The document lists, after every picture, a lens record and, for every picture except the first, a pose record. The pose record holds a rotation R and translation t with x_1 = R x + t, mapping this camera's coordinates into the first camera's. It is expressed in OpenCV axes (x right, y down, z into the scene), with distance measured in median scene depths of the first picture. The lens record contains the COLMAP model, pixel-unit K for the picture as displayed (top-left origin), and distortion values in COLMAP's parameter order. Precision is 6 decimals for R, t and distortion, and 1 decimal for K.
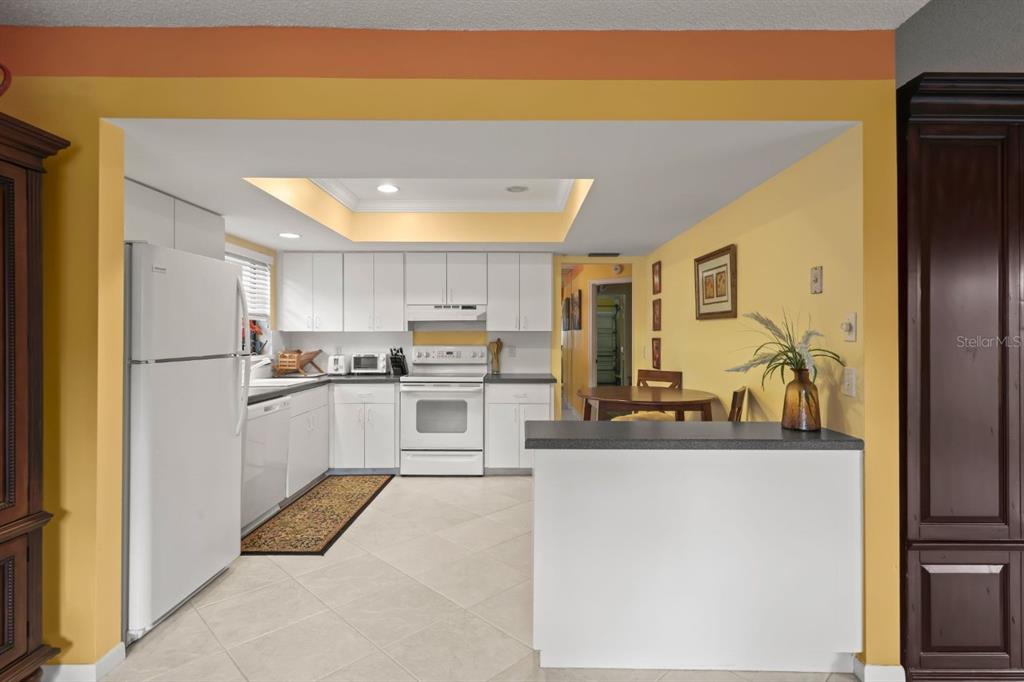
lens RADIAL K [[521.6, 0, 513.9], [0, 521.6, 330.7], [0, 0, 1]] dist [0.001089, 0.000356]
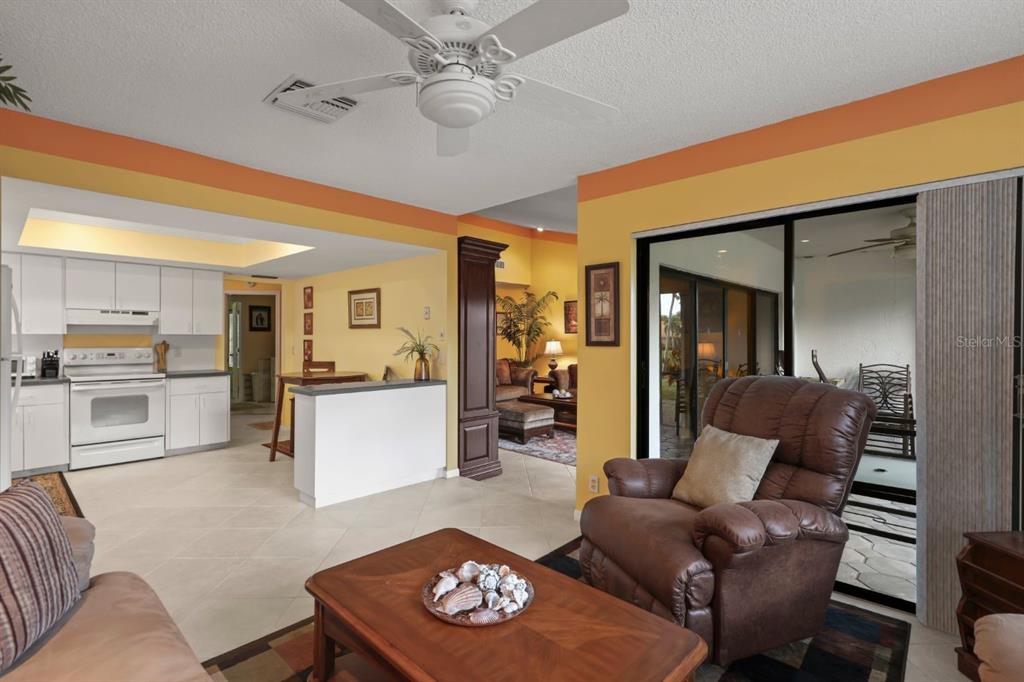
lens RADIAL K [[480.4, 0, 512.2], [0, 480.4, 338.3], [0, 0, 1]] dist [0.007701, -0.000961]
pose [[0.680556, -0.001360, 0.732695, -0.322107], [-0.005563, 0.999960, 0.007024, -0.002575], [-0.732675, -0.008856, 0.680521, -0.316956]]
